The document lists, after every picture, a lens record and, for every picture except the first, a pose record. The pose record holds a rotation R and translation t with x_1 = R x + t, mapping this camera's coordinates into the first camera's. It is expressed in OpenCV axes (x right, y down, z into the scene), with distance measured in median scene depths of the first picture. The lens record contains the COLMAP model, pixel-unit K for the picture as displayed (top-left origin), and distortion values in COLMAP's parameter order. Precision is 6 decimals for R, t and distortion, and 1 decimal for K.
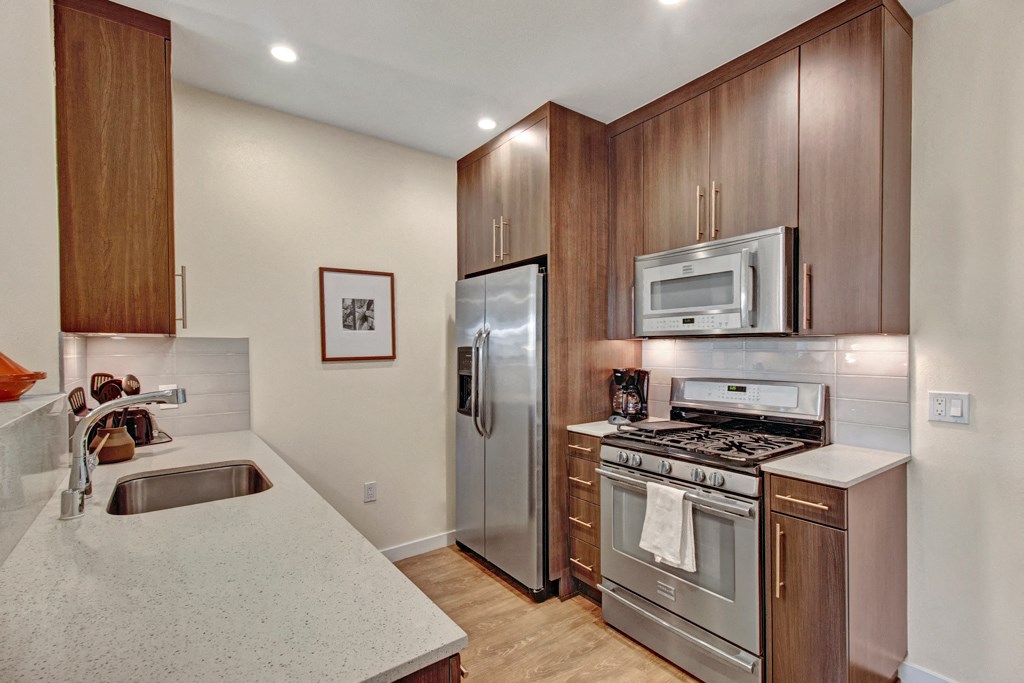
lens RADIAL K [[466.6, 0, 512.0], [0, 466.6, 341.5], [0, 0, 1]] dist [0.000805, -0.000007]
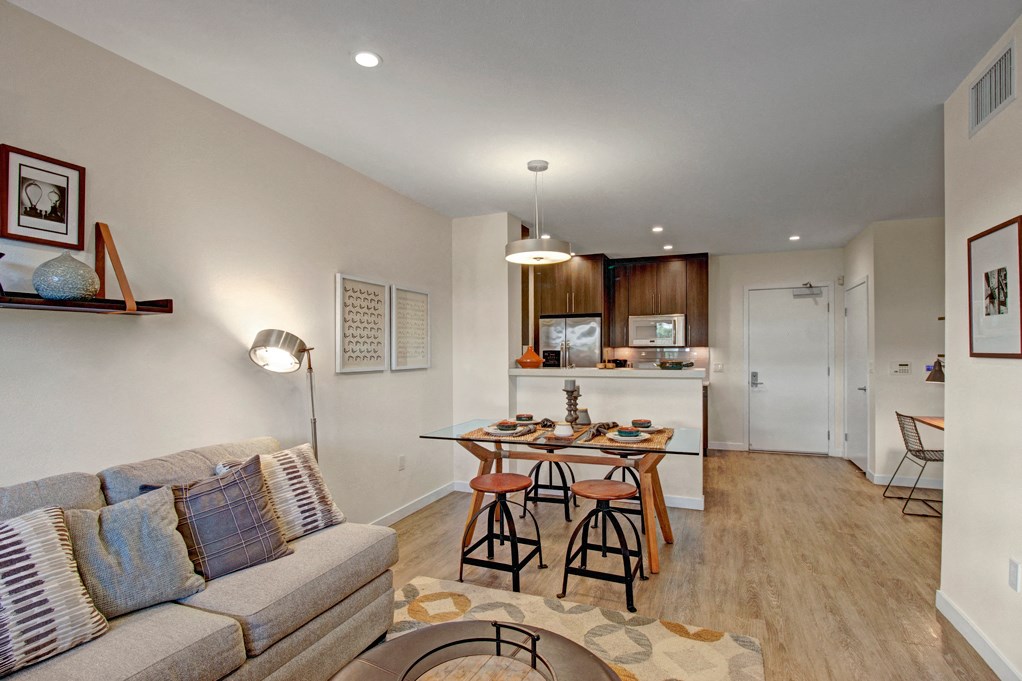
lens RADIAL K [[480.4, 0, 518.4], [0, 480.4, 351.2], [0, 0, 1]] dist [0.000235, -0.000008]
pose [[0.864147, 0.000303, 0.503240, -1.885050], [-0.004655, 0.999962, 0.007391, -0.001172], [-0.503218, -0.008729, 0.864115, -1.194719]]
